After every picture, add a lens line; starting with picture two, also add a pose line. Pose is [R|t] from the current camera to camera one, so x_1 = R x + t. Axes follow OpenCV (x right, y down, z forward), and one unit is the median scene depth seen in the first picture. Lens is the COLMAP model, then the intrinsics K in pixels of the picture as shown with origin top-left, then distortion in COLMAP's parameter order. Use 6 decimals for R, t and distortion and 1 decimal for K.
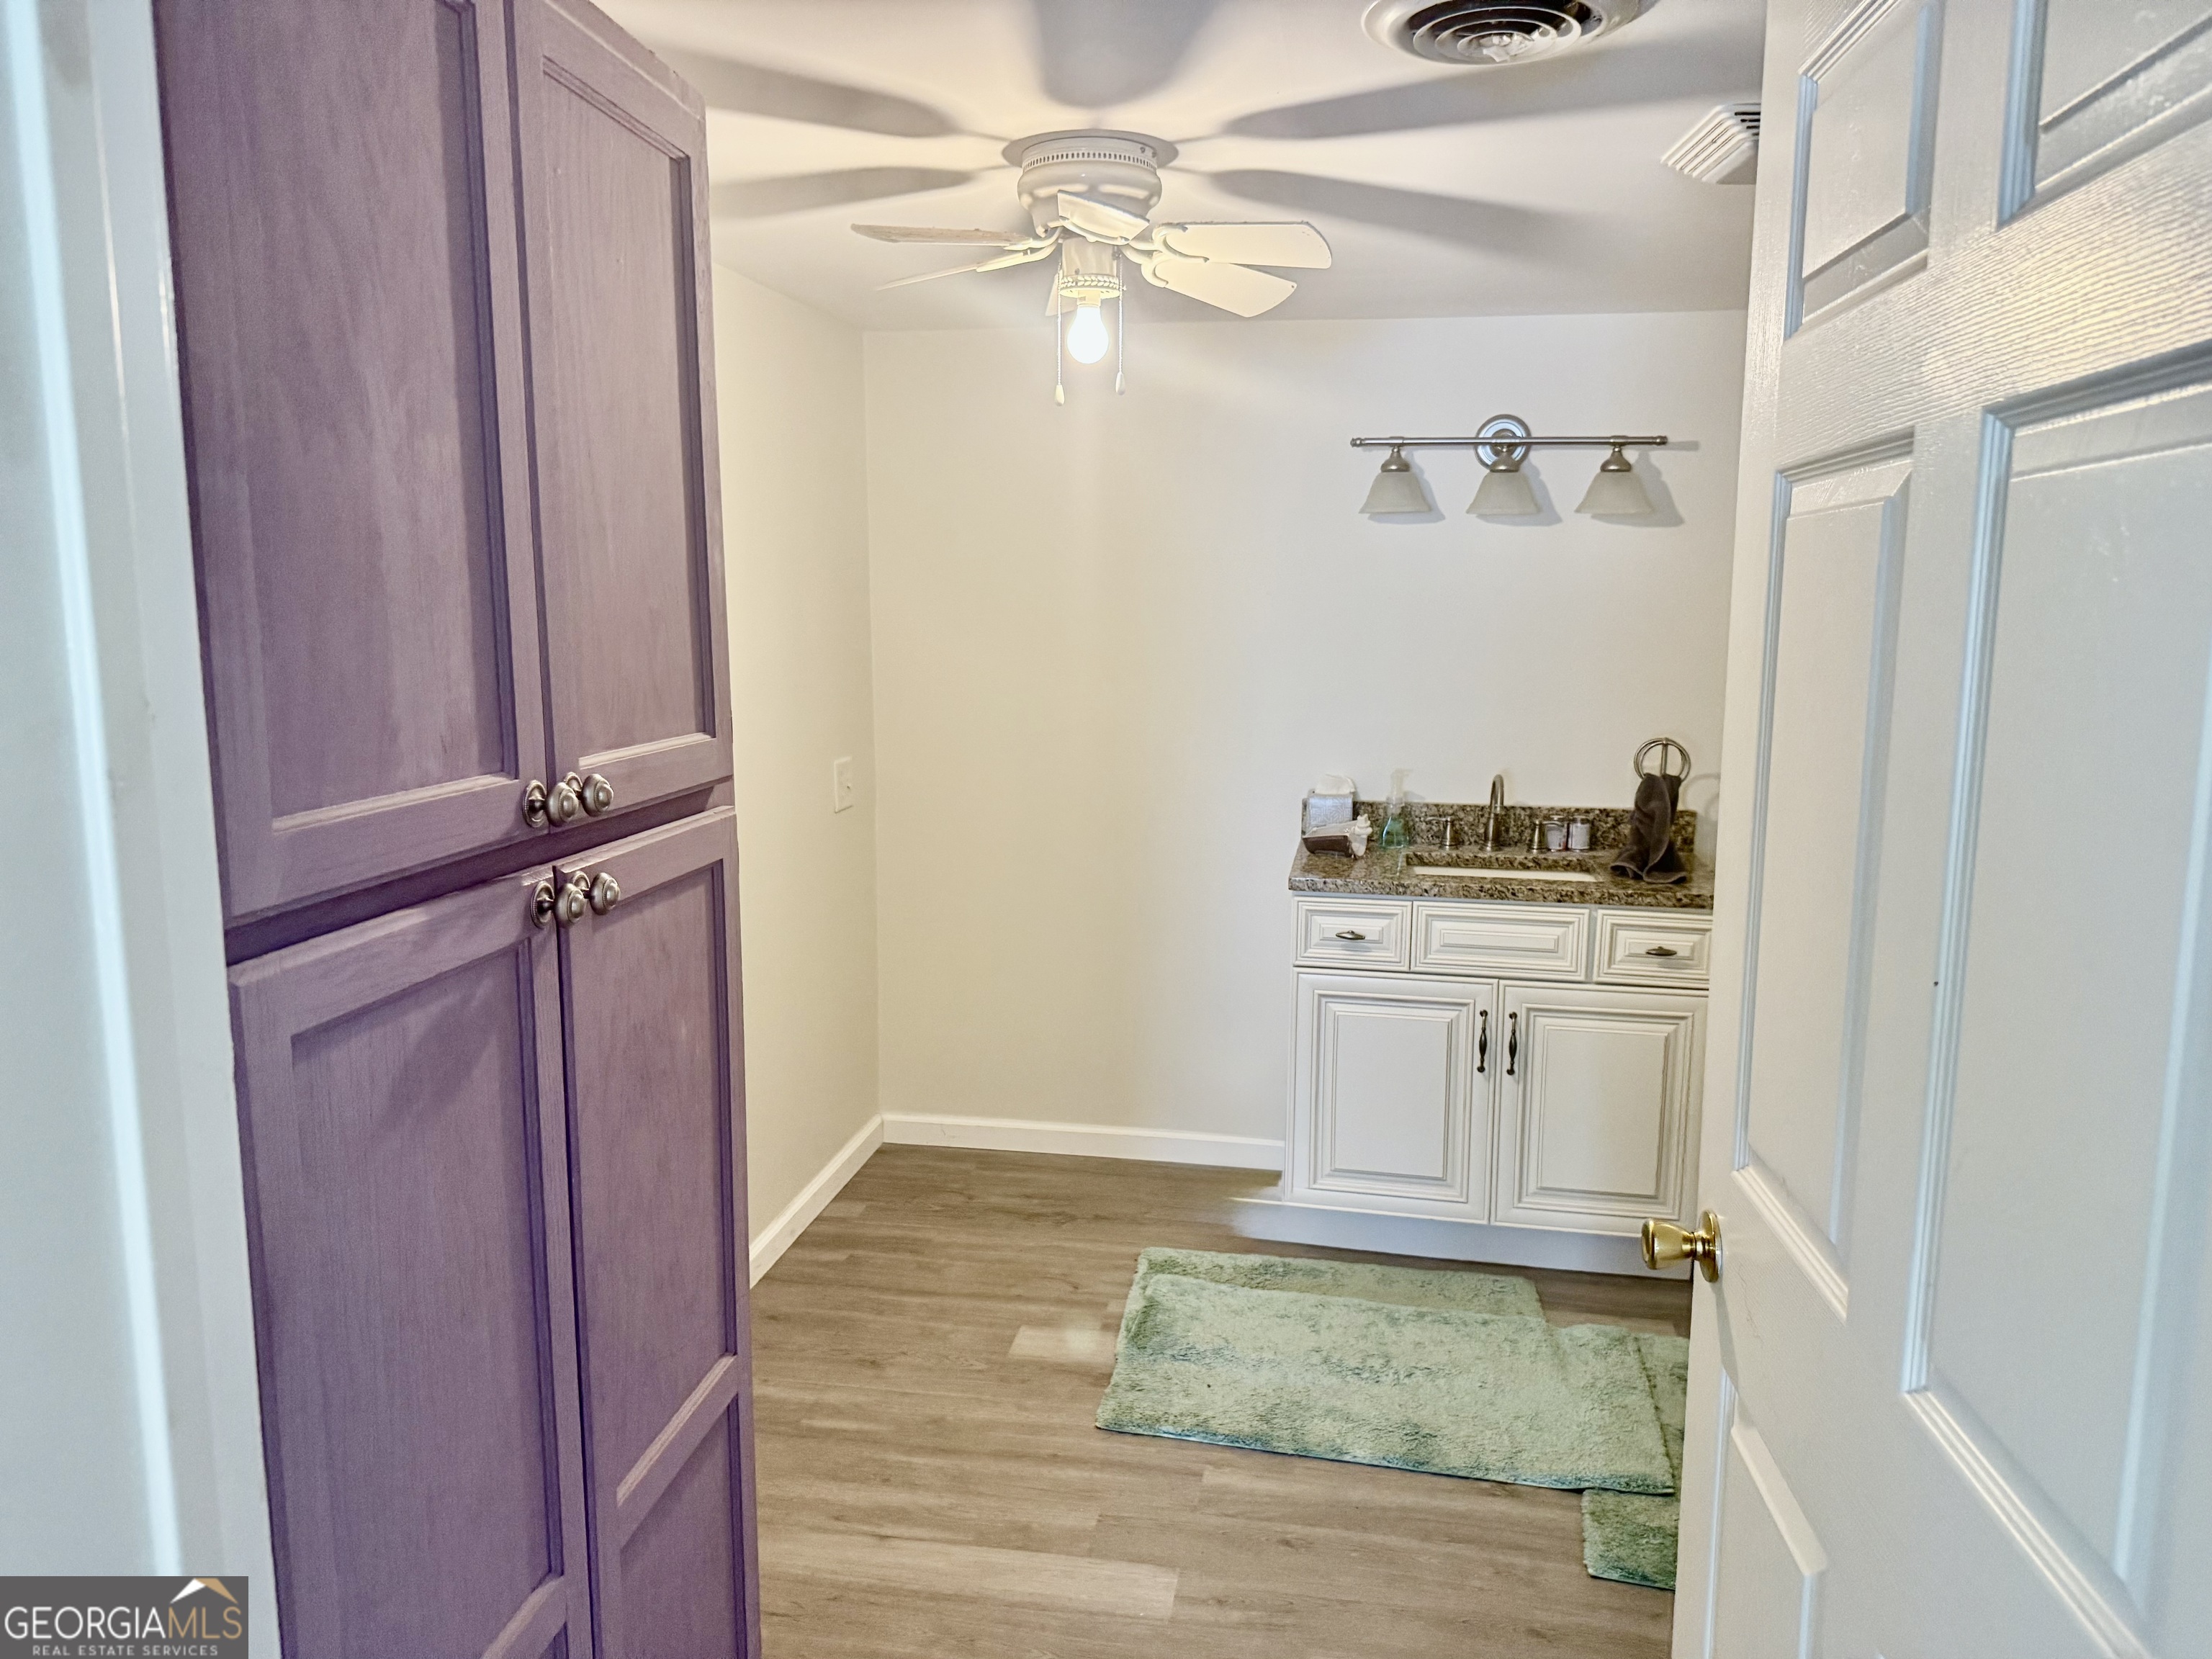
lens RADIAL K [[1549.5, 0, 1090.8], [0, 1549.5, 822.6], [0, 0, 1]] dist [0.142454, -0.259211]
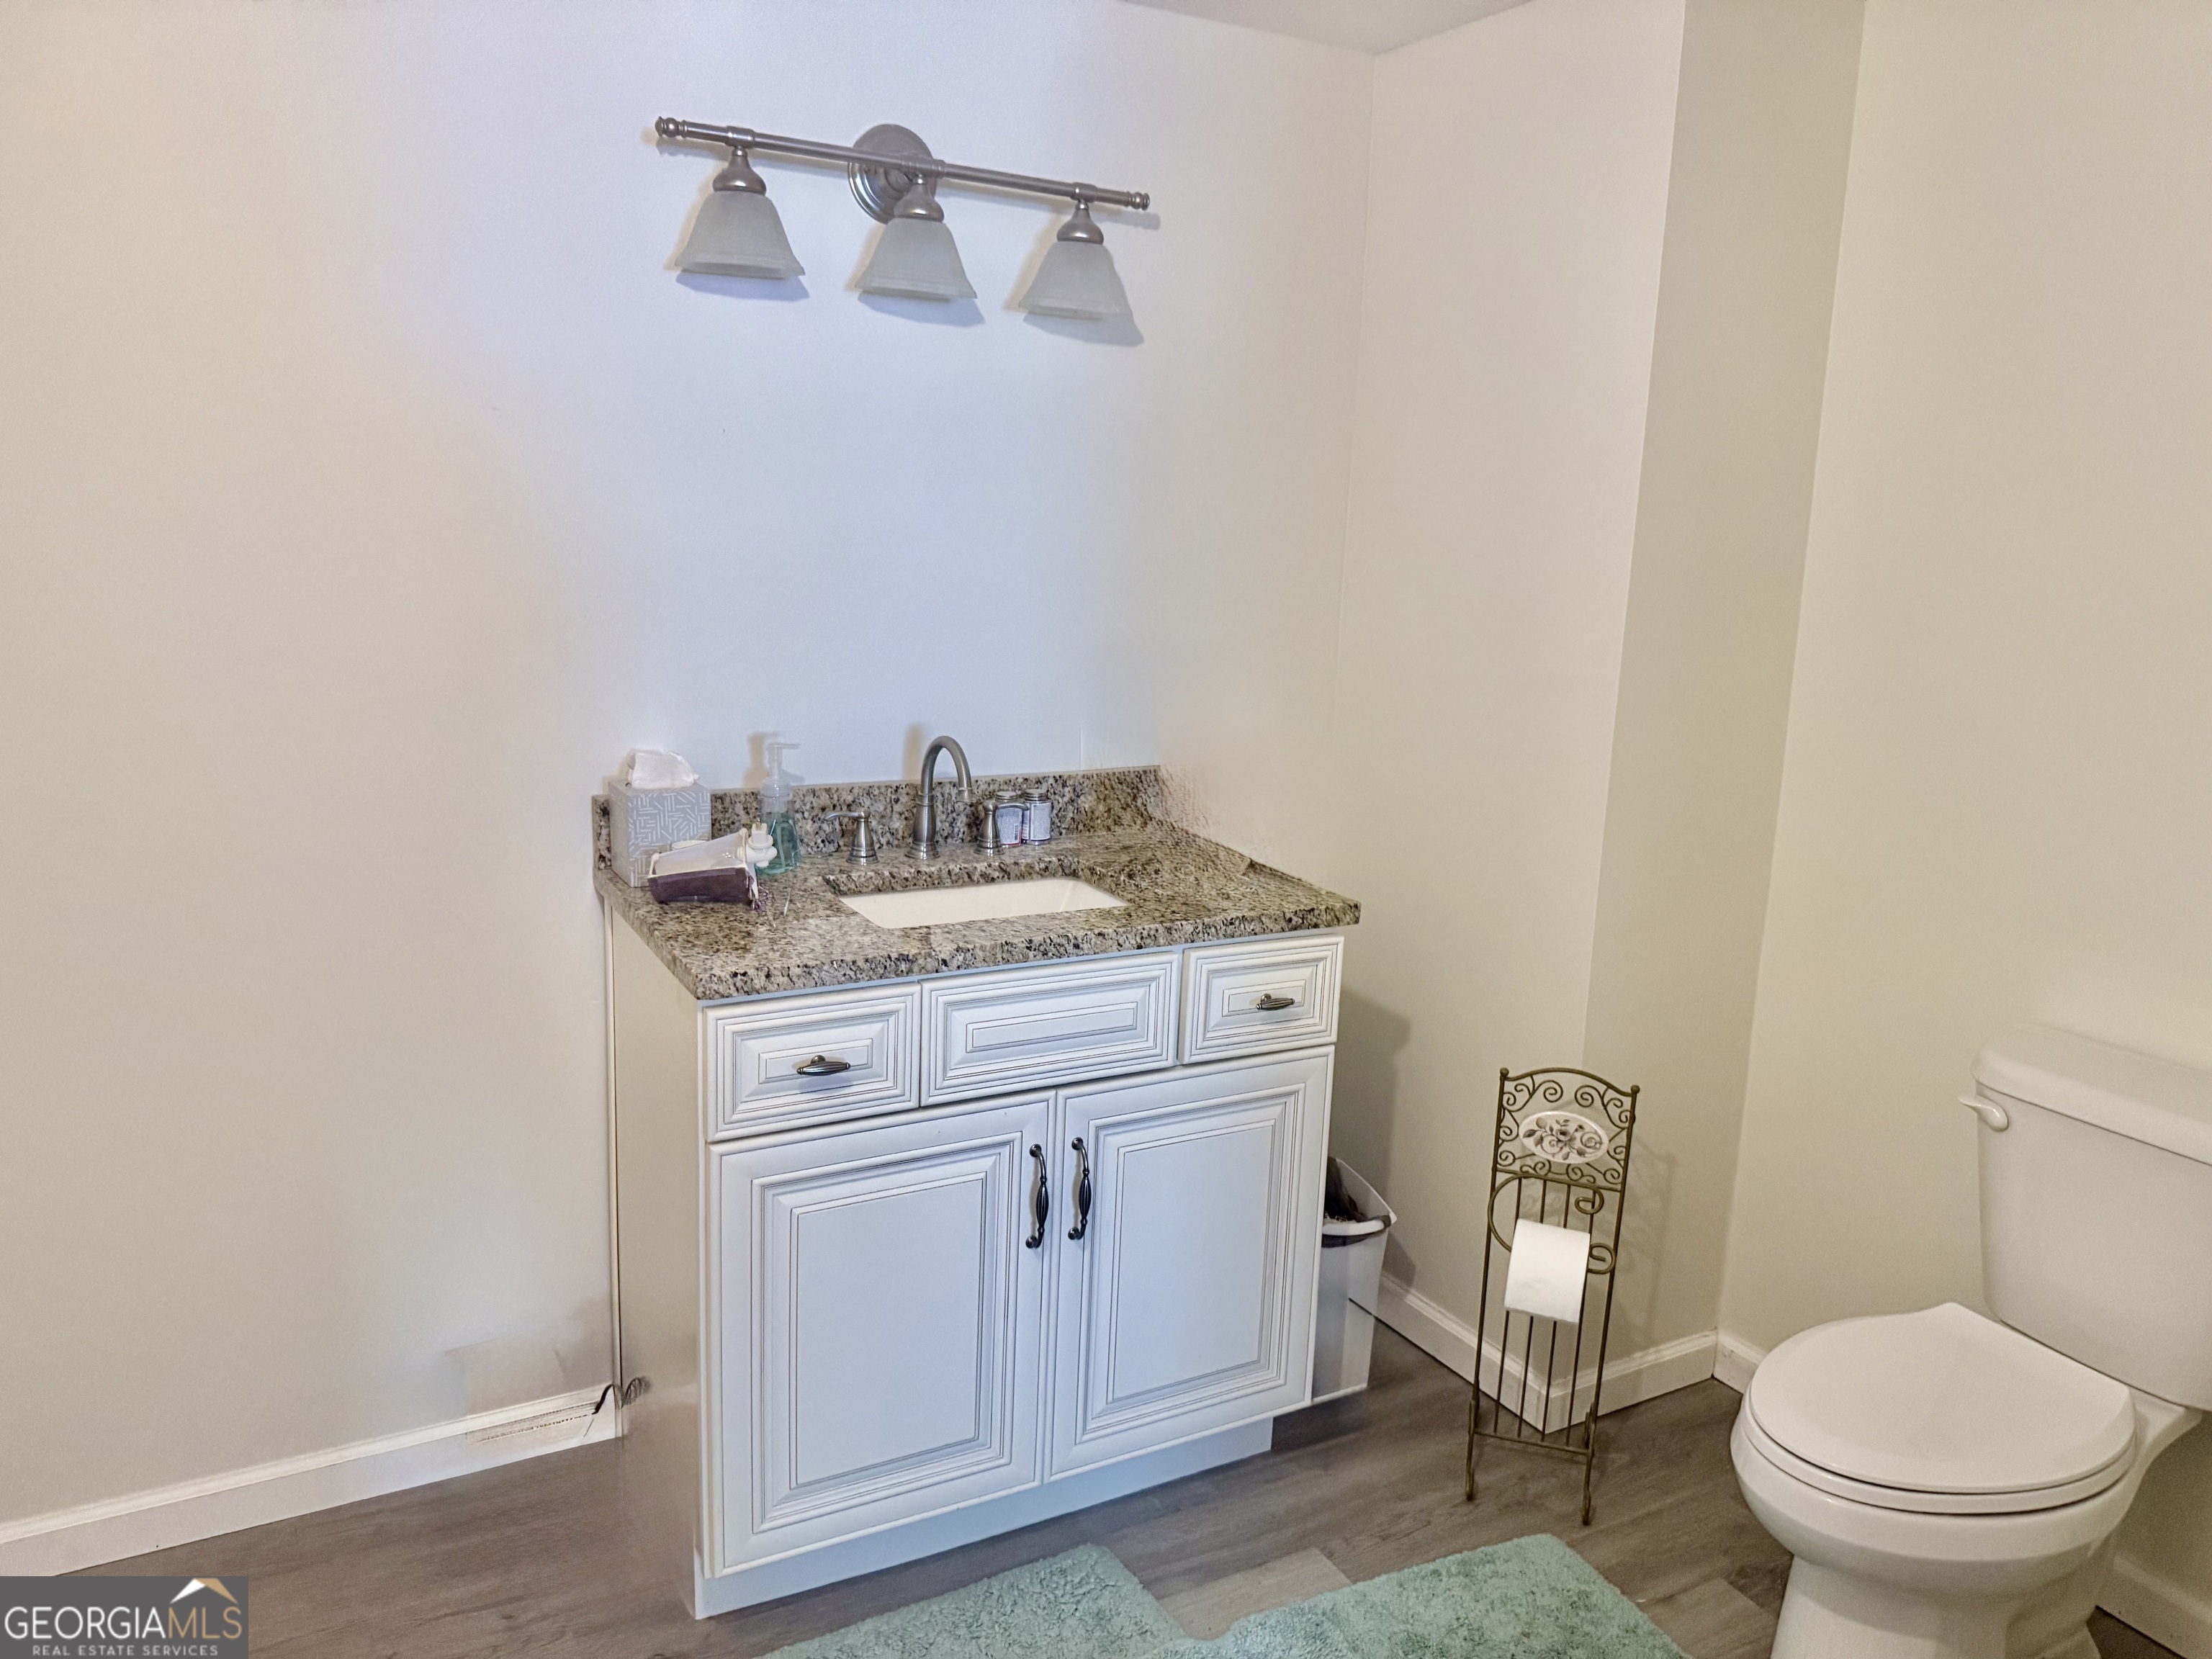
lens RADIAL K [[1549.5, 0, 1090.8], [0, 1549.5, 822.6], [0, 0, 1]] dist [0.142454, -0.259211]
pose [[0.759473, -0.105445, 0.641936, -0.095244], [0.059291, 0.993889, 0.093111, -0.053473], [-0.647831, -0.032655, 0.761084, 0.530470]]
